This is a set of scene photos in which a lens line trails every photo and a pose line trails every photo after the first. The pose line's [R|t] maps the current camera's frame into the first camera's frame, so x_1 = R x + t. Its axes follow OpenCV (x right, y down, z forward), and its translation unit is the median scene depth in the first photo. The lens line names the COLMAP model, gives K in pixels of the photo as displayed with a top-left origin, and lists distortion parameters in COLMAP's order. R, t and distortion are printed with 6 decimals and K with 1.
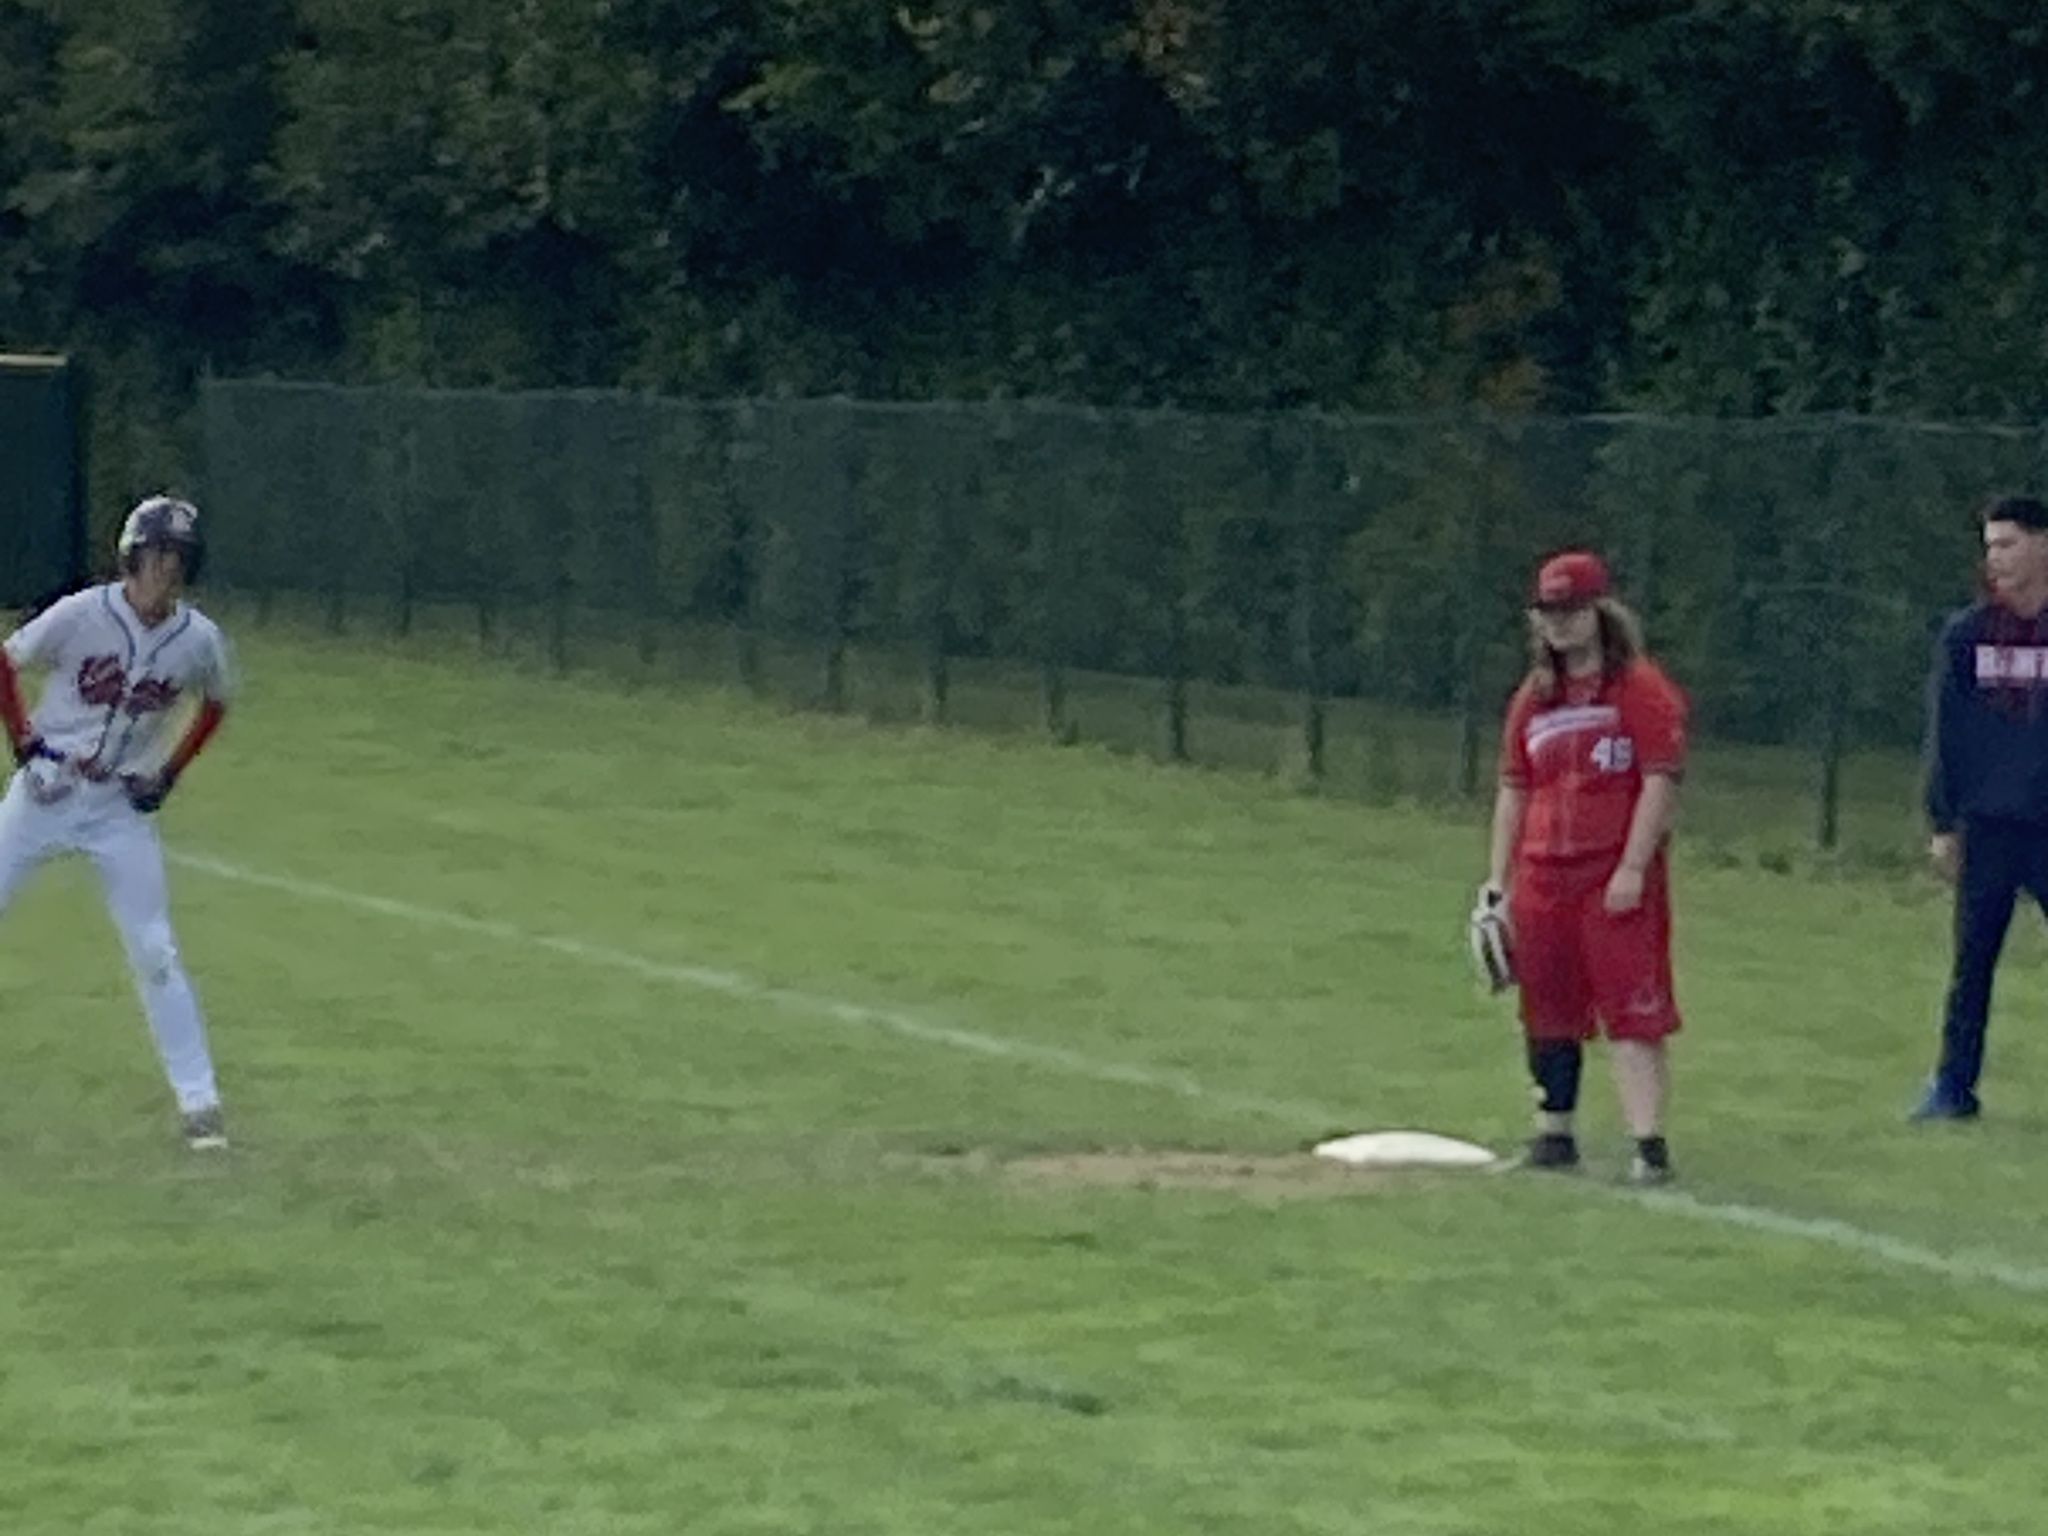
lens RADIAL K [[8366.3, 0, 1024.0], [0, 8366.3, 768.0], [0, 0, 1]] dist [-0.070057, -0.666970]
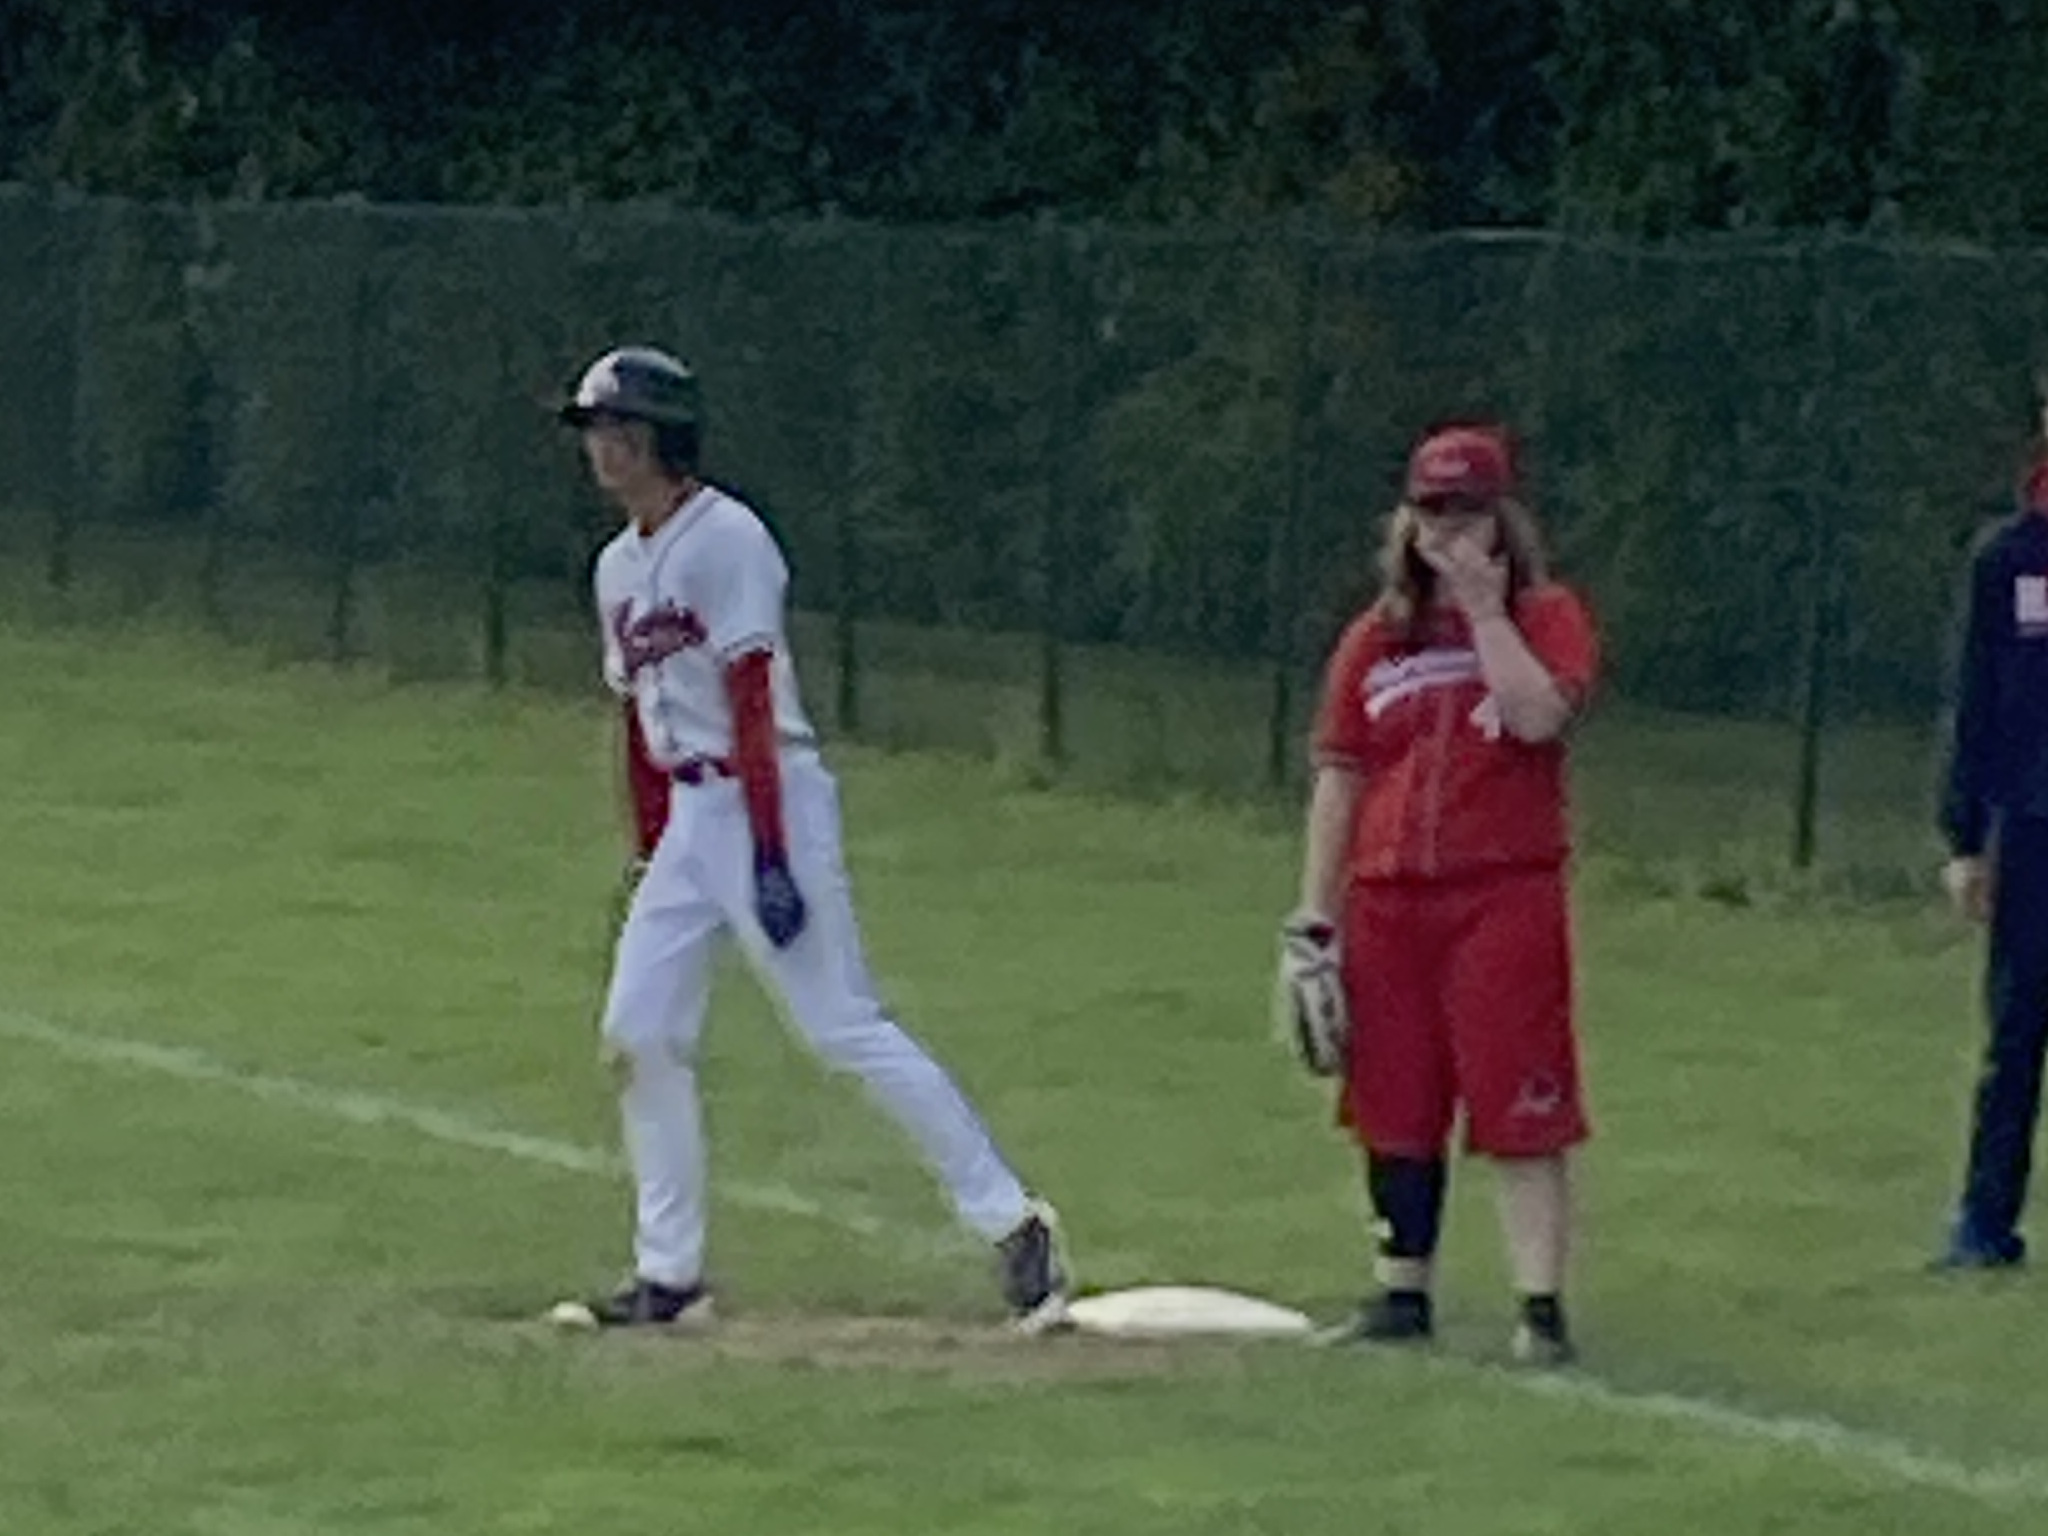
lens RADIAL K [[8366.3, 0, 1024.0], [0, 8366.3, 768.0], [0, 0, 1]] dist [-0.070057, -0.666970]
pose [[0.999550, 0.002740, 0.029863, 0.012490], [-0.002377, 0.999923, -0.012186, 0.009754], [-0.029894, 0.012110, 0.999480, 0.322757]]
